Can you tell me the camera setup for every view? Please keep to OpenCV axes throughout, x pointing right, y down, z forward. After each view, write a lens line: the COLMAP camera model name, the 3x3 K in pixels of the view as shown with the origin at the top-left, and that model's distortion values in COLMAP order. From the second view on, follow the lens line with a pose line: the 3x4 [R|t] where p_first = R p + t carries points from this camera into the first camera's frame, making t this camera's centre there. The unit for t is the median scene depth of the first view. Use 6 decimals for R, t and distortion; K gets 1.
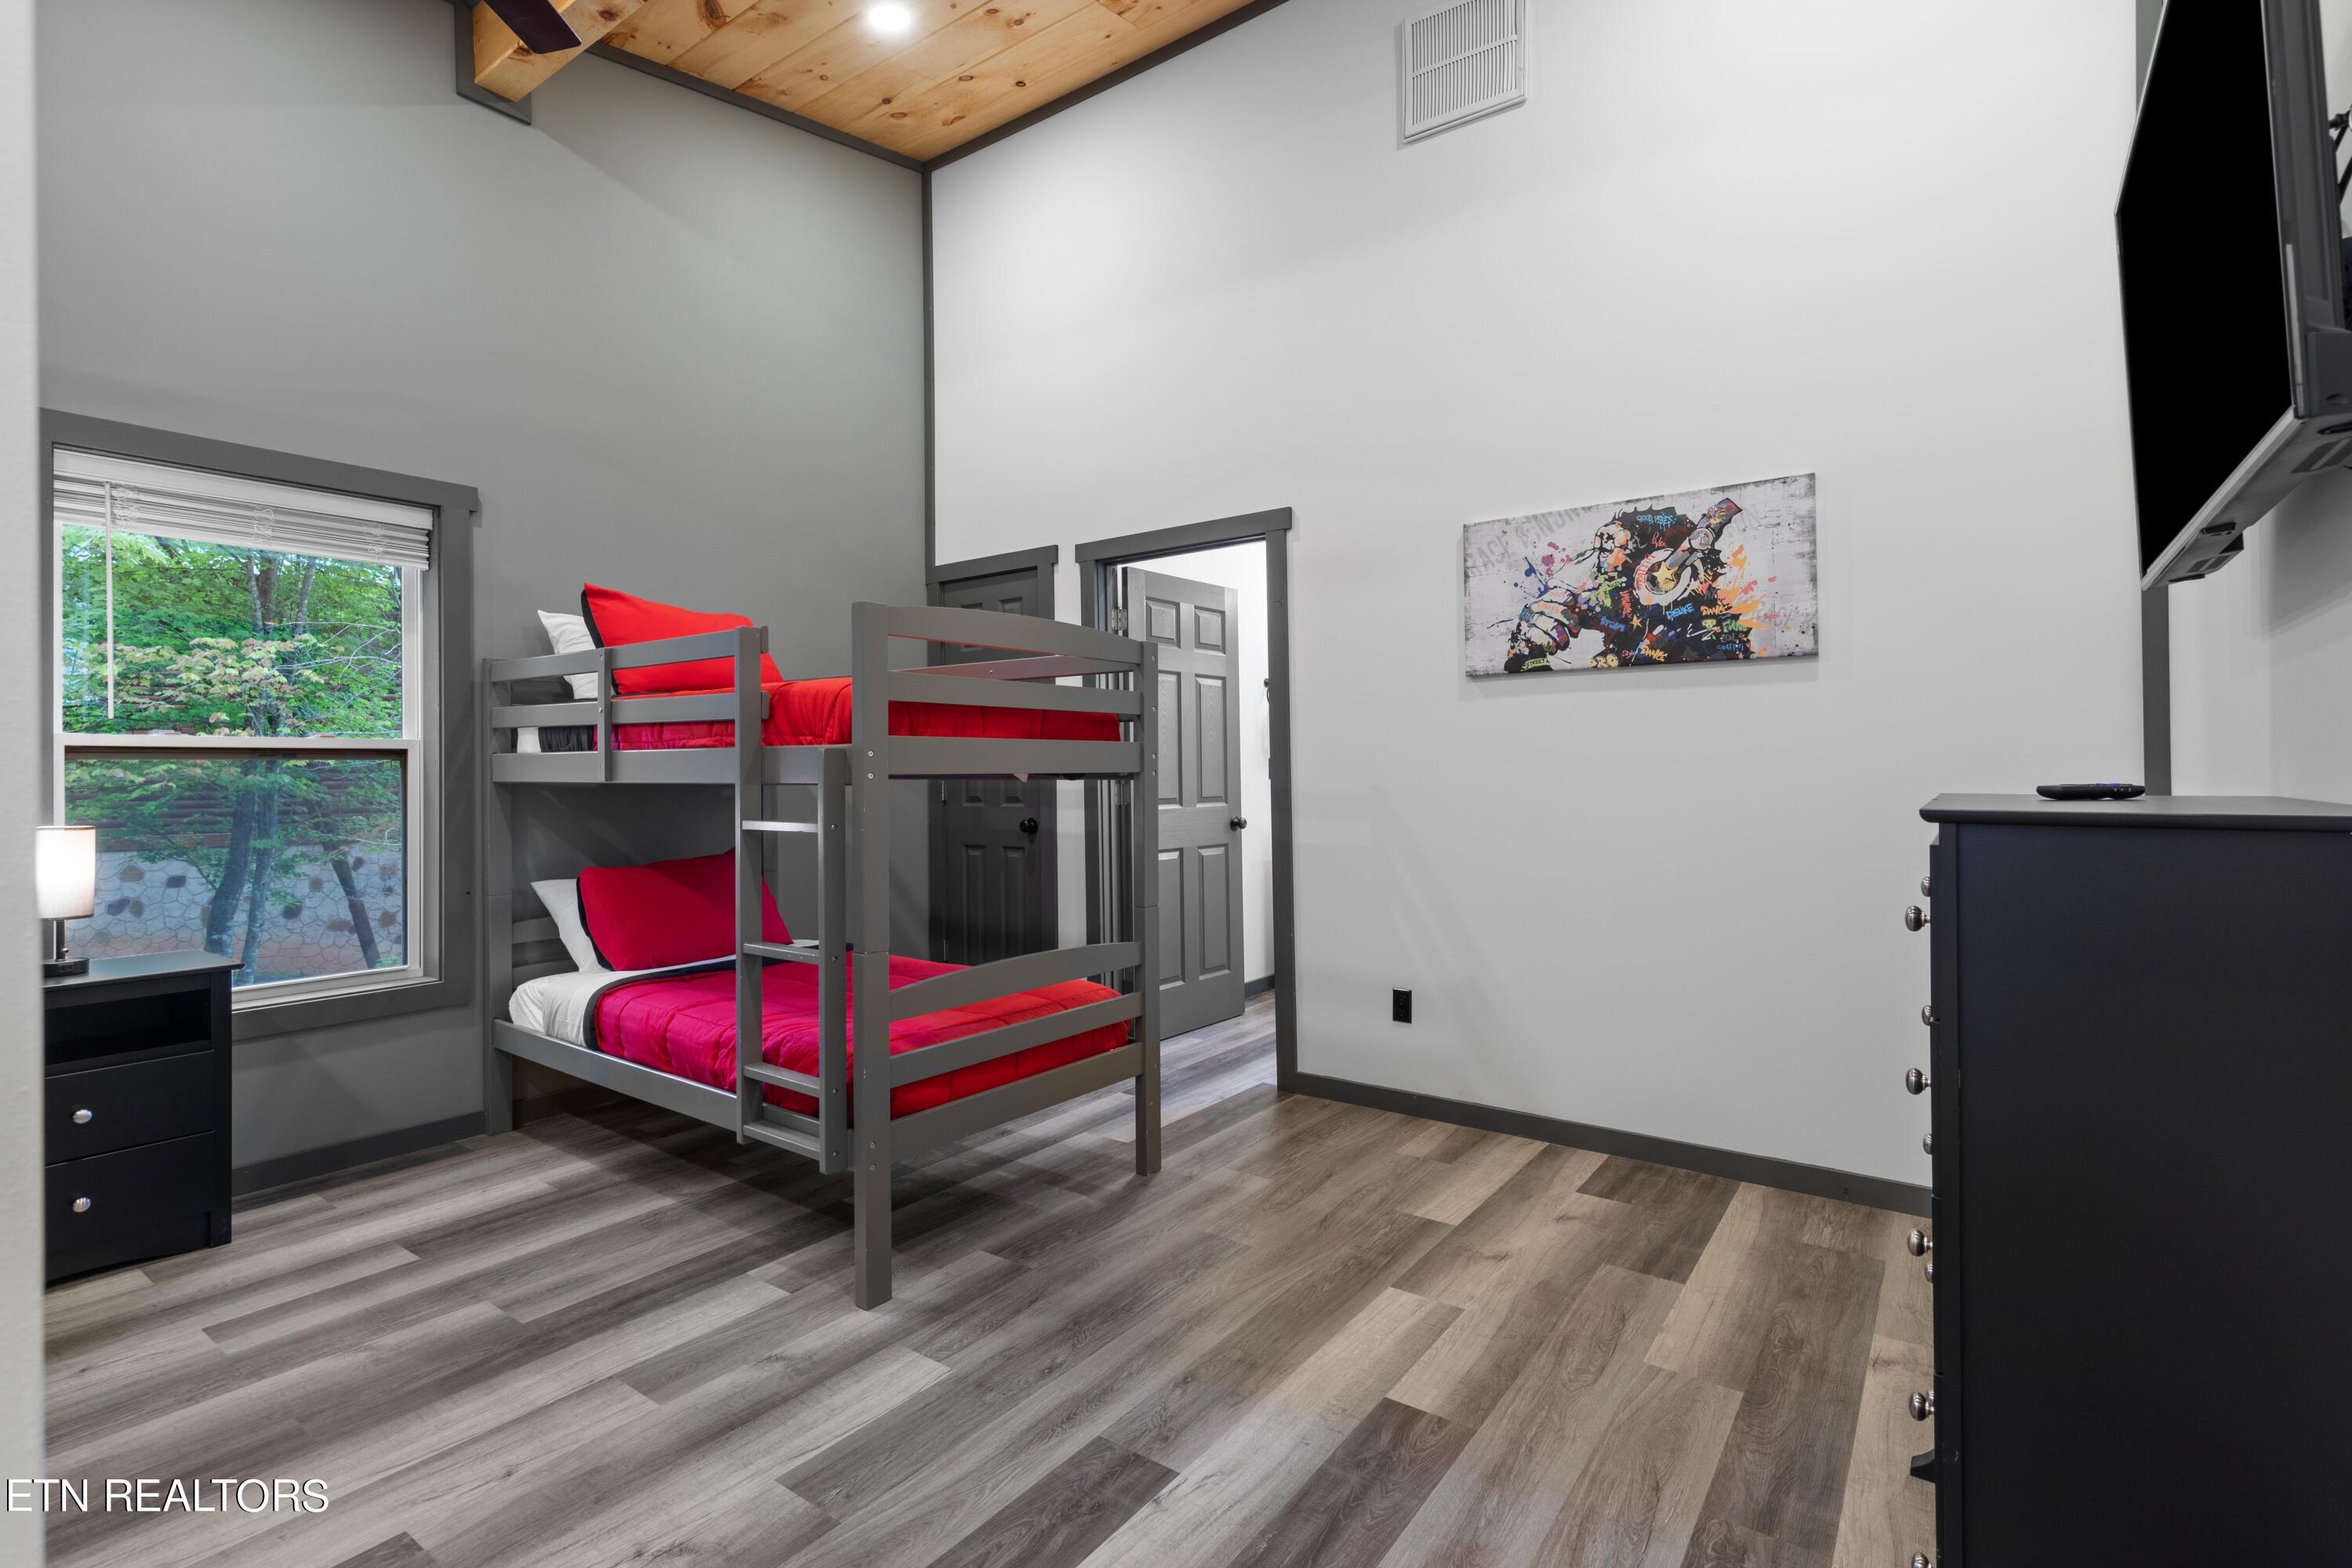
lens RADIAL K [[1111.2, 0, 1182.6], [0, 1111.2, 753.7], [0, 0, 1]] dist [-0.000334, -0.000380]
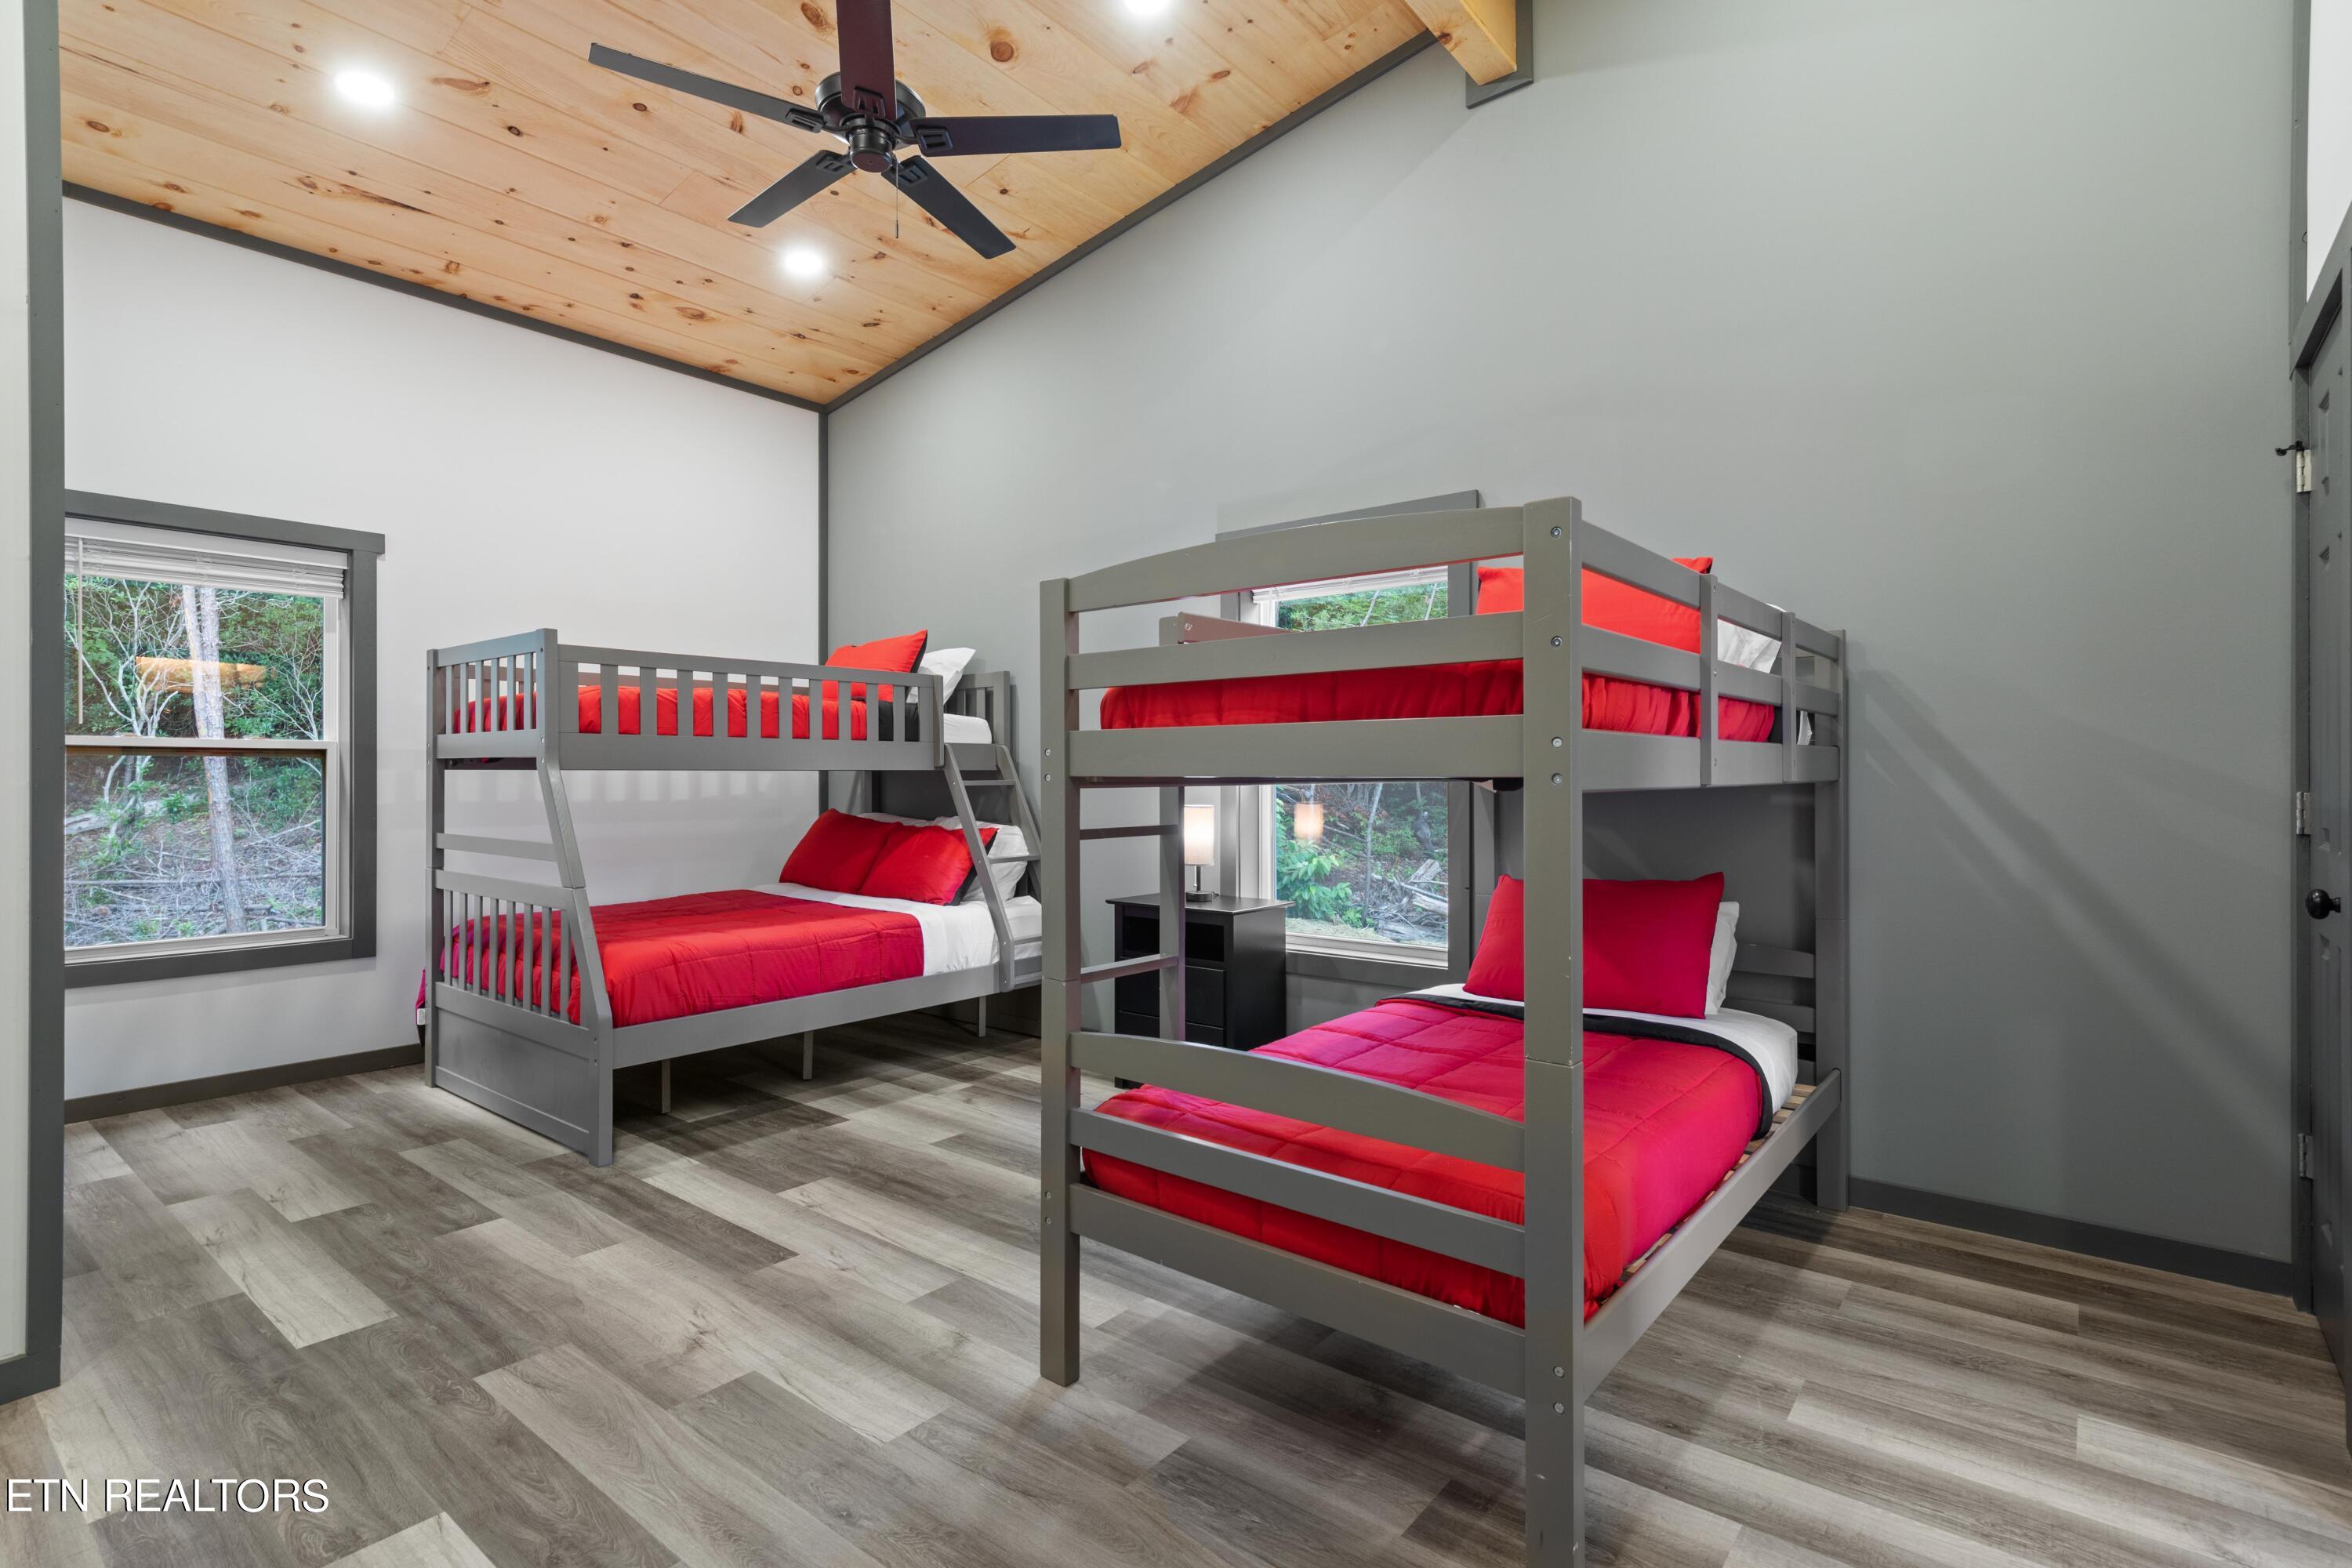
lens RADIAL K [[1137.8, 0, 1176.0], [0, 1137.8, 784.0], [0, 0, 1]] dist [-0.000920, -0.000460]
pose [[-0.050356, 0.017832, -0.998572, 0.678552], [0.004265, 0.999835, 0.017640, 0.012728], [0.998722, -0.003371, -0.050424, 1.280647]]
